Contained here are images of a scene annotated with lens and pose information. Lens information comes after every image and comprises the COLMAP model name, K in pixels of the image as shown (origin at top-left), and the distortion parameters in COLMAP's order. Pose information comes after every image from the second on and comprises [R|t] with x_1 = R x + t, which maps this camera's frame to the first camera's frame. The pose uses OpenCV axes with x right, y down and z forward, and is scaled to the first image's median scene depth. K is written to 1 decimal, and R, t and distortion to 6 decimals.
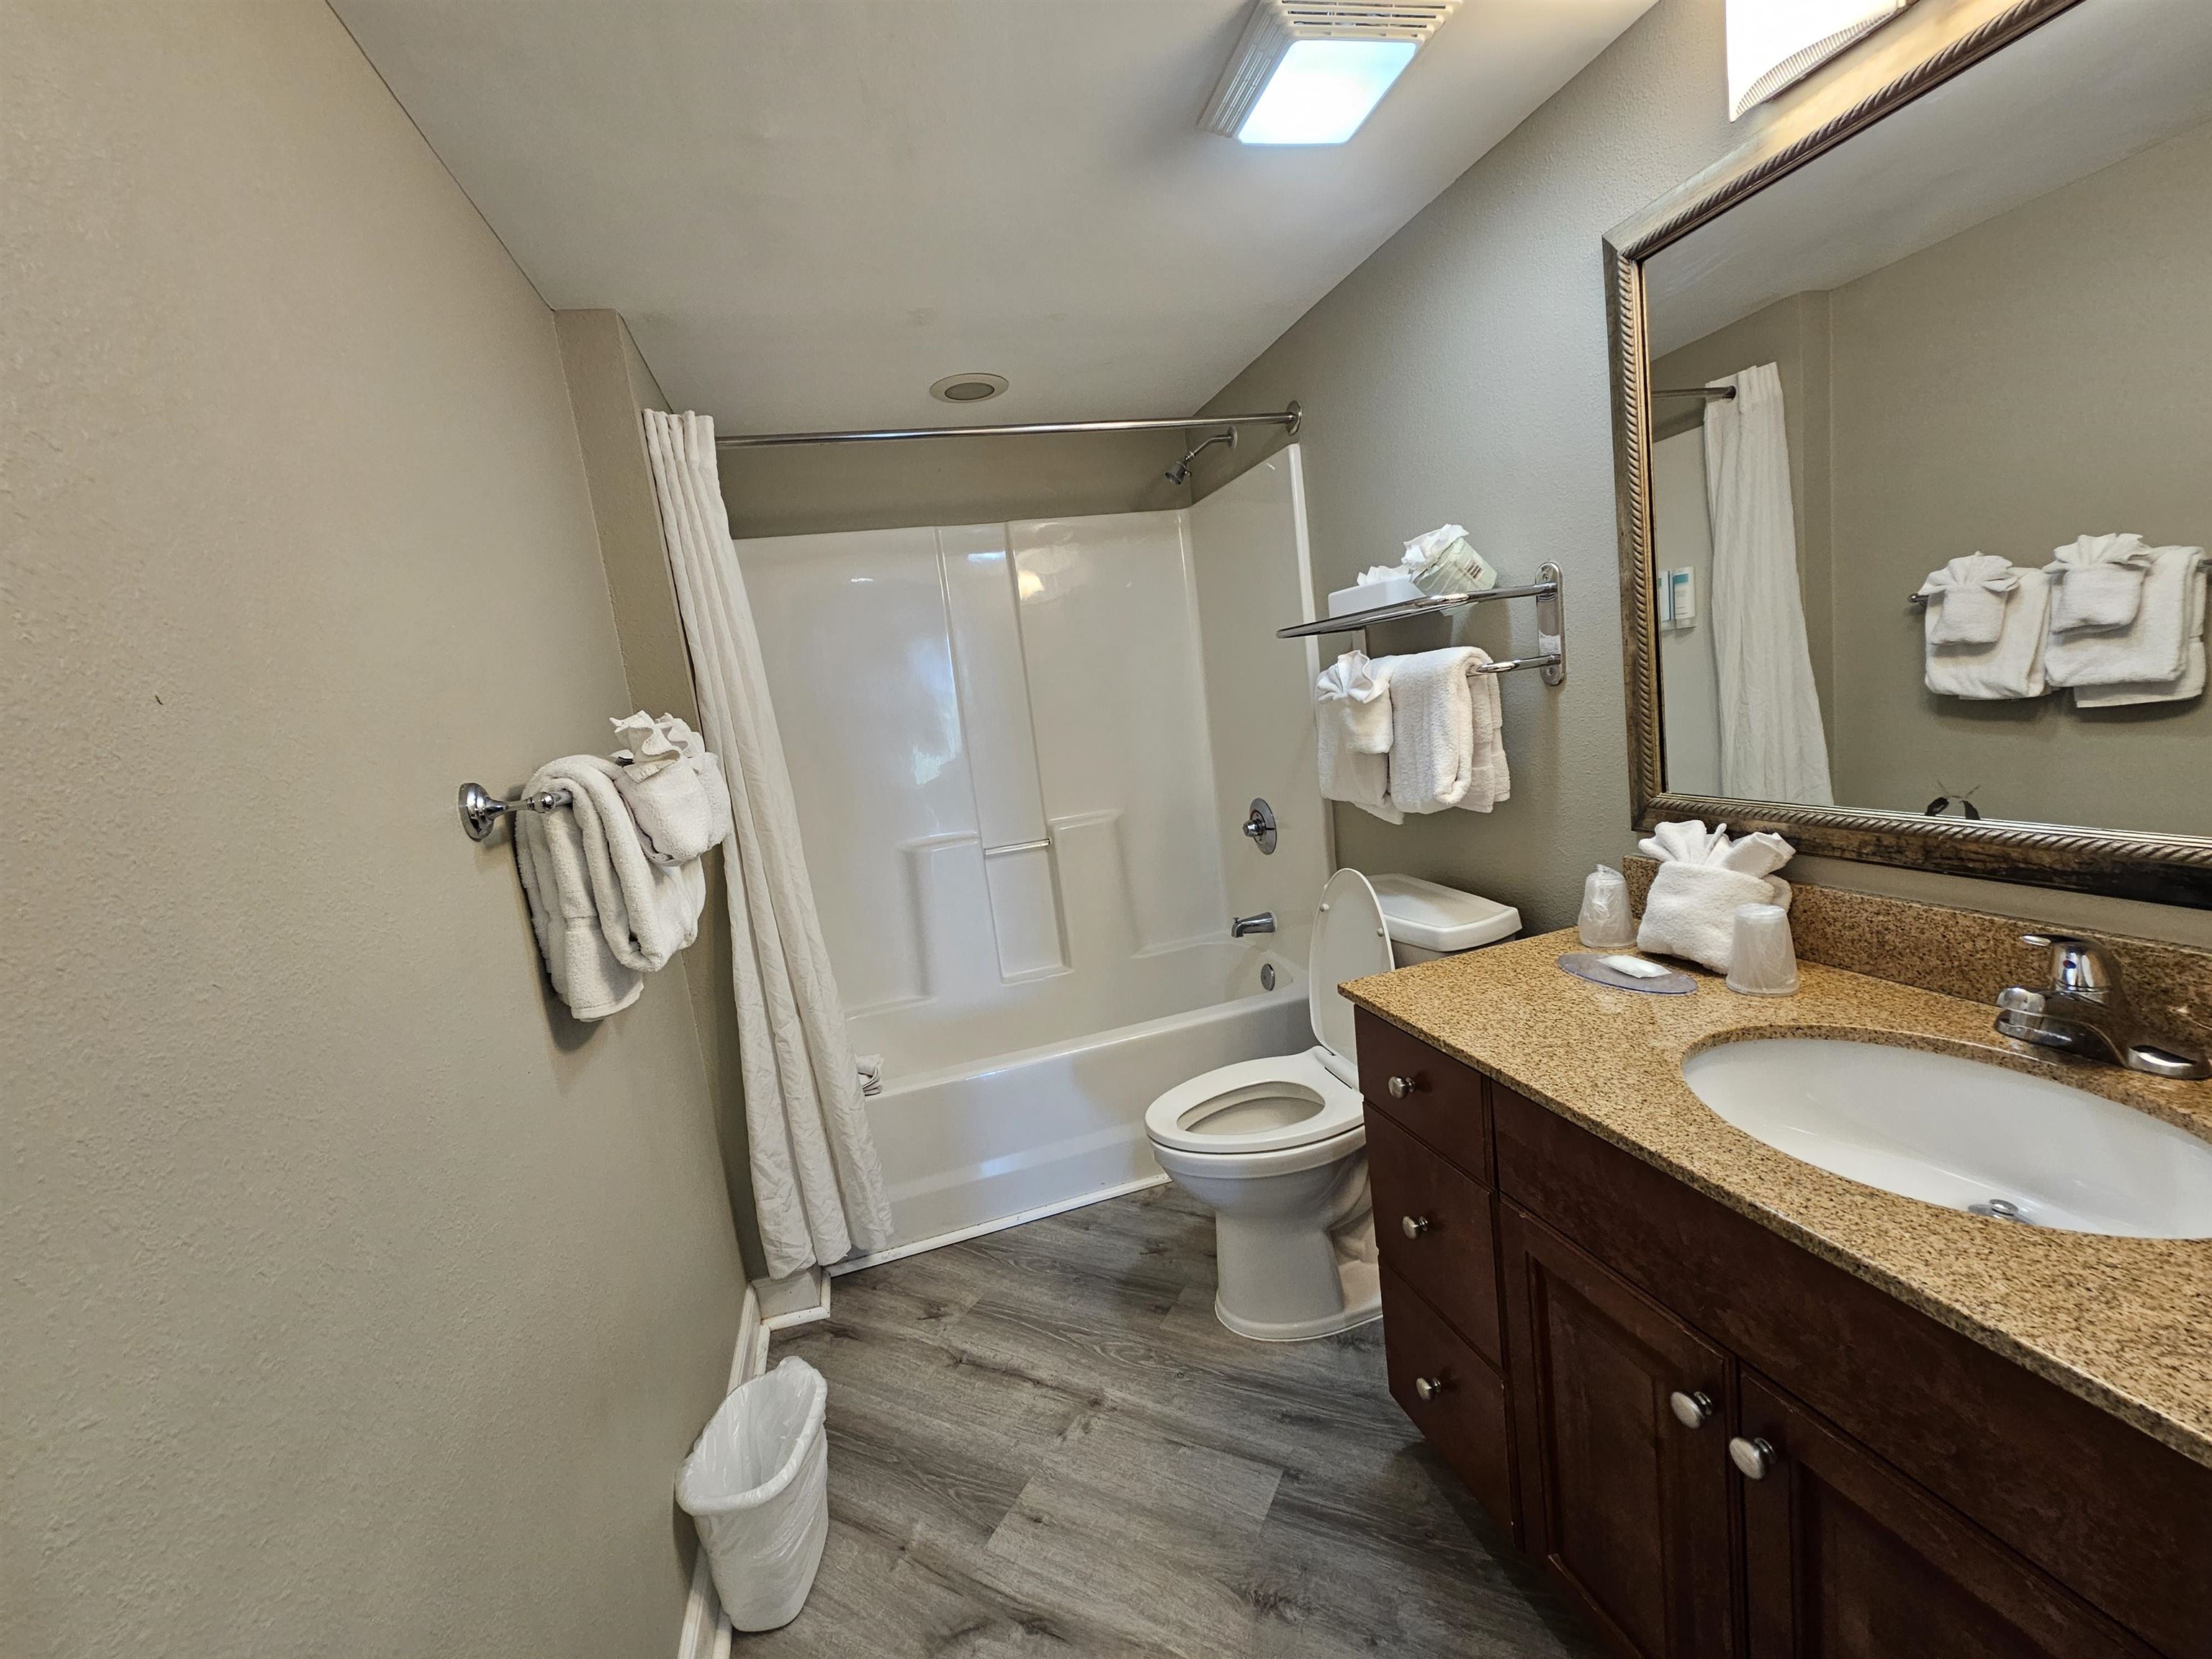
lens RADIAL K [[900.1, 0, 1097.7], [0, 900.1, 843.8], [0, 0, 1]] dist [-0.001213, 0.000866]
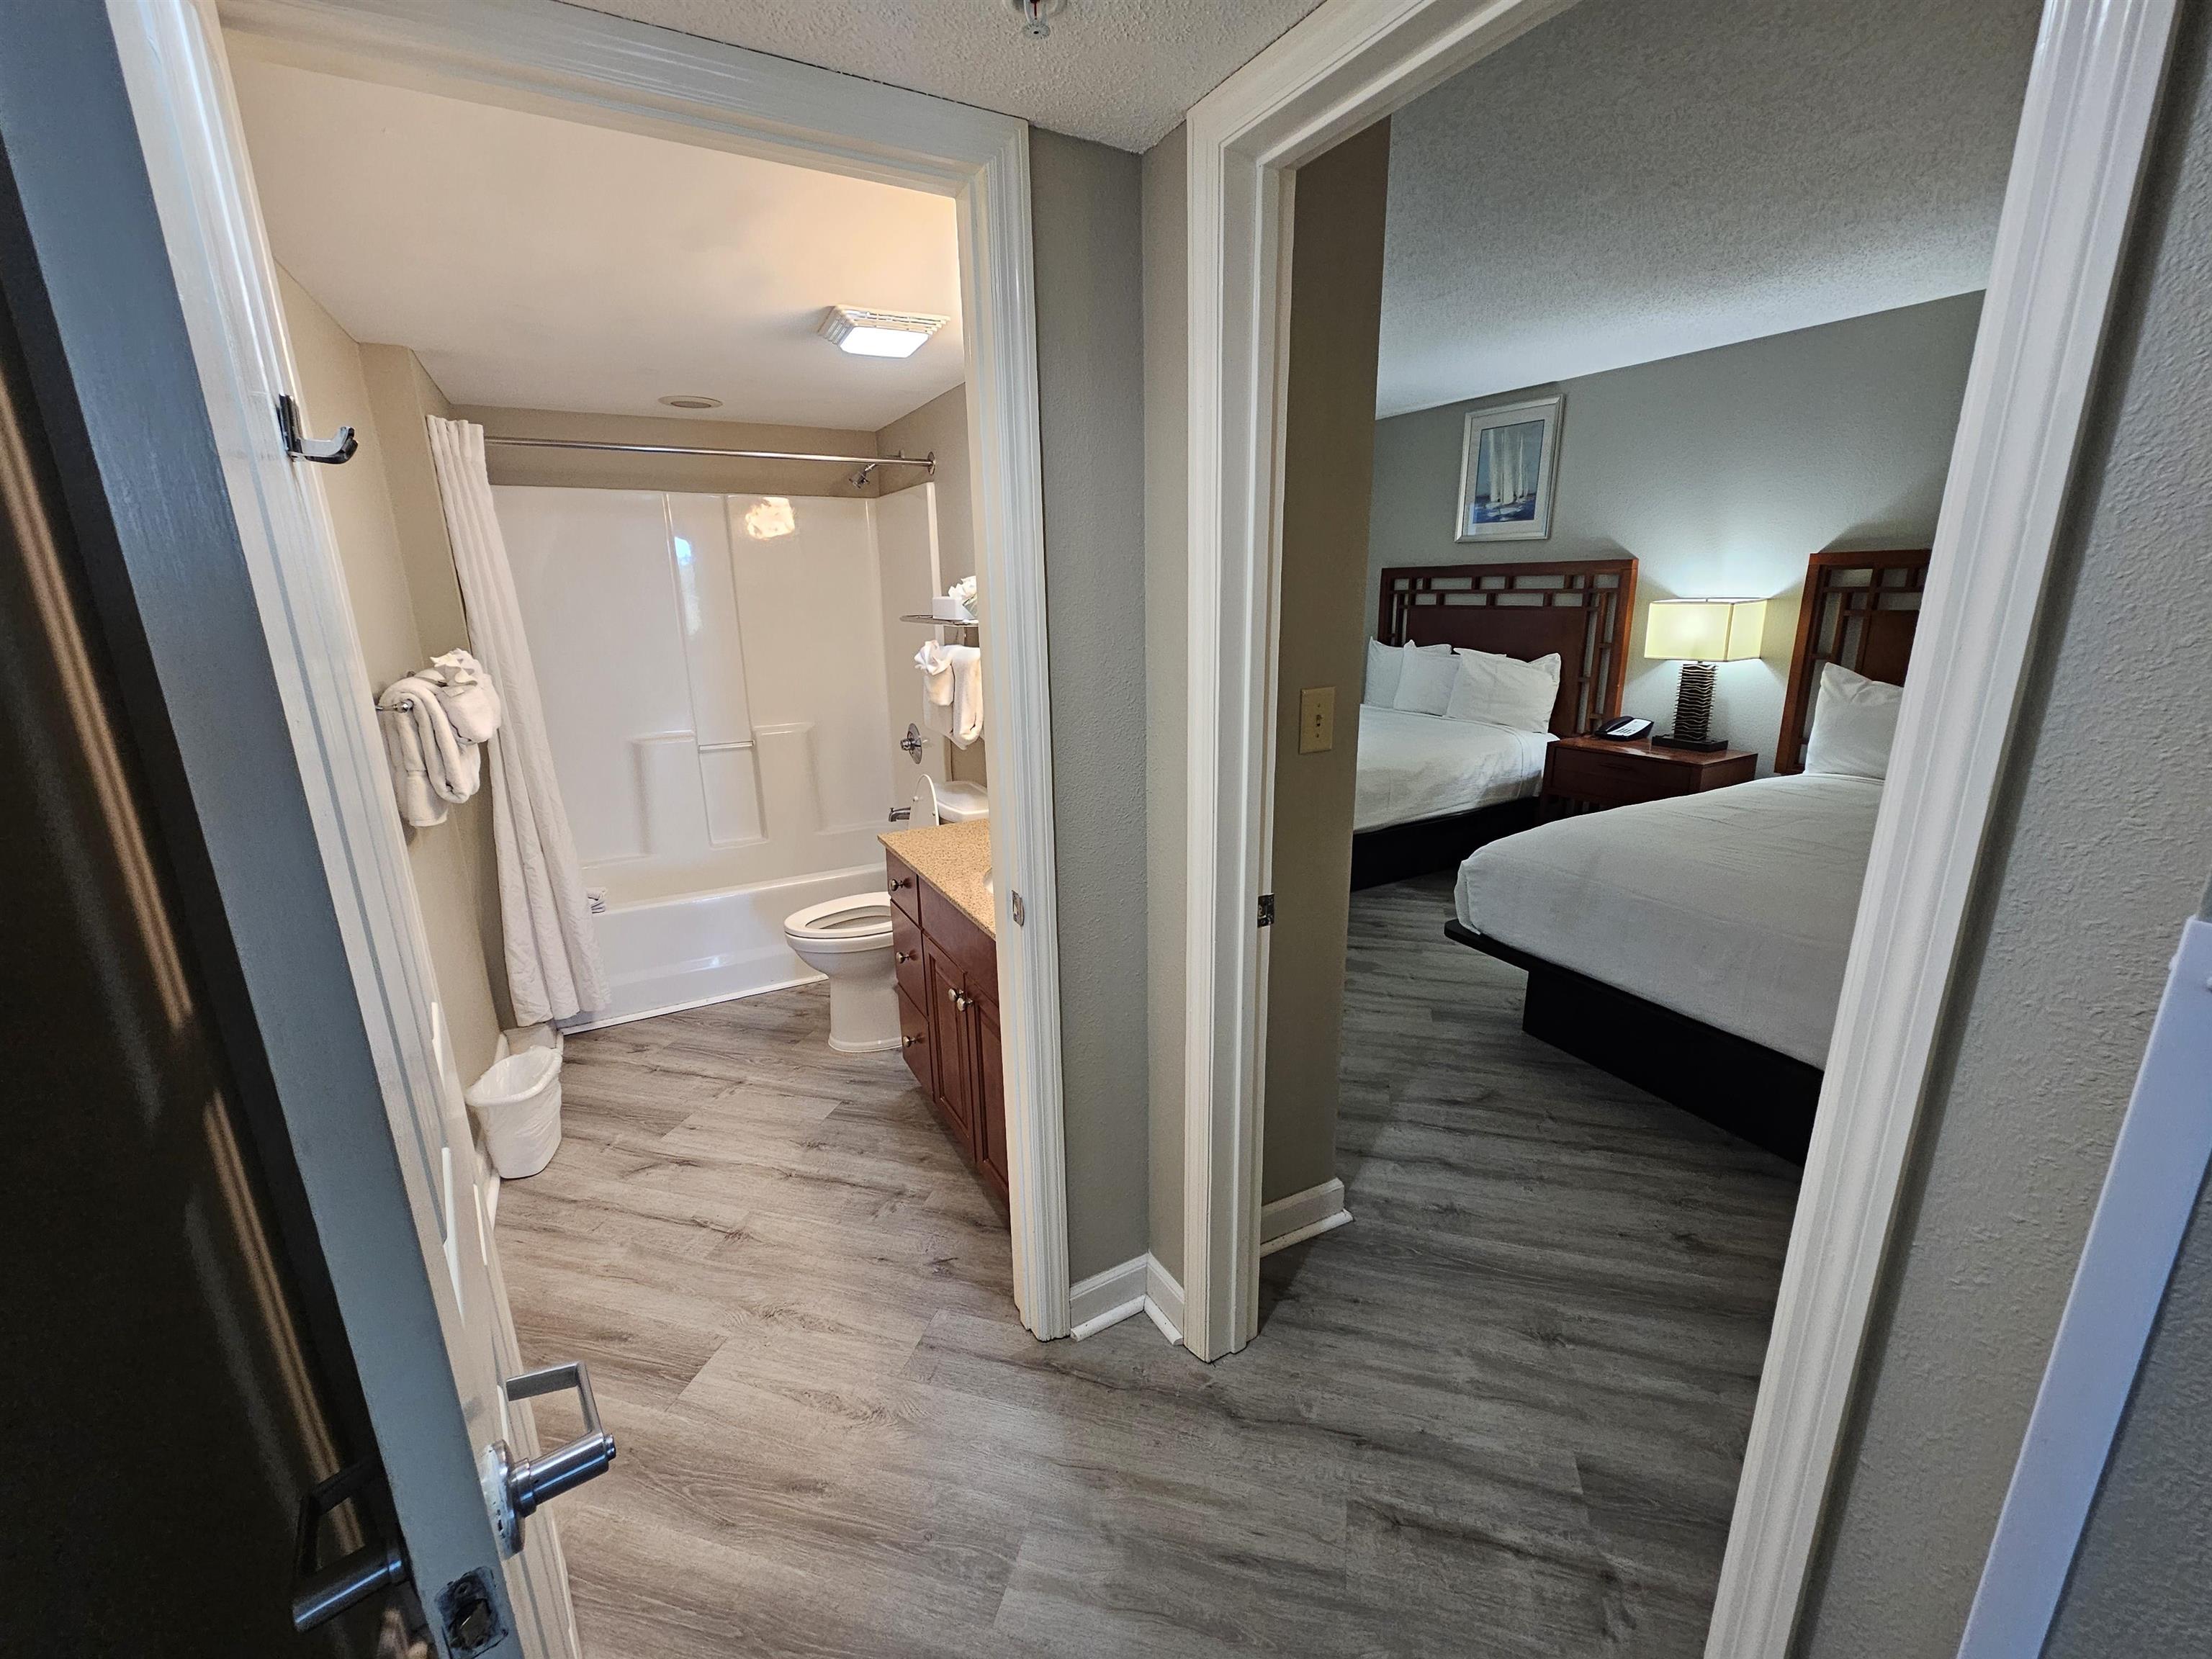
lens RADIAL K [[900.1, 0, 1108.7], [0, 900.1, 832.6], [0, 0, 1]] dist [-0.001213, 0.000866]
pose [[0.965818, 0.045654, 0.255170, 0.188535], [-0.067967, 0.994529, 0.079321, -0.019414], [-0.250153, -0.093952, 0.963637, -0.661956]]
